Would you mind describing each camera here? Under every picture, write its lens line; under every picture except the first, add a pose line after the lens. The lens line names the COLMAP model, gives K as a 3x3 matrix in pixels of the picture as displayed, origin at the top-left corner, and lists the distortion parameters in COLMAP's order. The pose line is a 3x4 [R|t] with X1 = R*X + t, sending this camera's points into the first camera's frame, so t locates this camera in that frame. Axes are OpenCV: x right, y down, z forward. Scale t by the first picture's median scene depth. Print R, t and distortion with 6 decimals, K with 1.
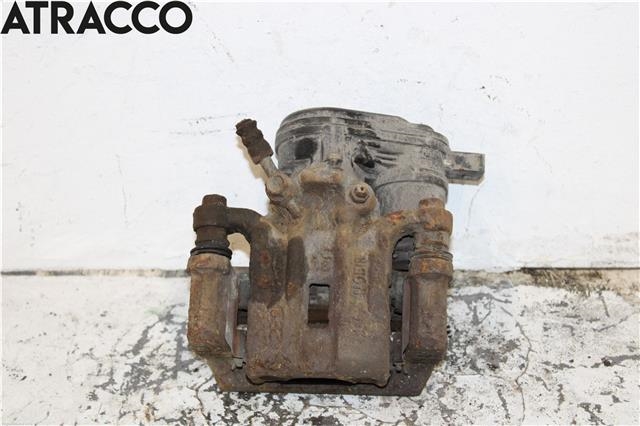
lens RADIAL K [[1355.3, 0, 320.0], [0, 1355.3, 213.0], [0, 0, 1]] dist [0.019968, 0.500012]
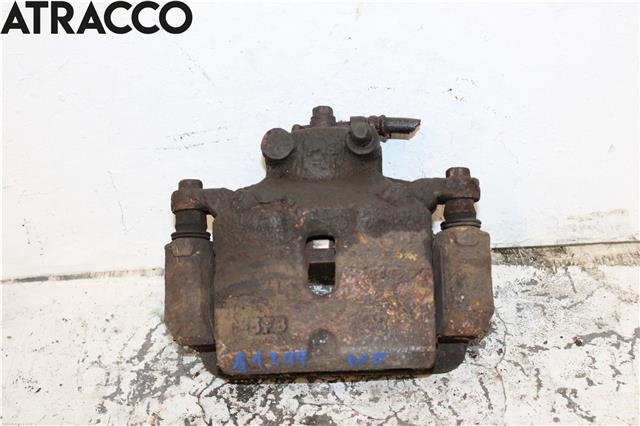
lens RADIAL K [[999.7, 0, 320.0], [0, 999.7, 213.0], [0, 0, 1]] dist [-0.006633, 0.018193]
pose [[0.997806, -0.066199, -0.000502, 0.014540], [0.065850, 0.991699, 0.110436, -0.091015], [-0.006813, -0.110227, 0.993883, 0.226410]]
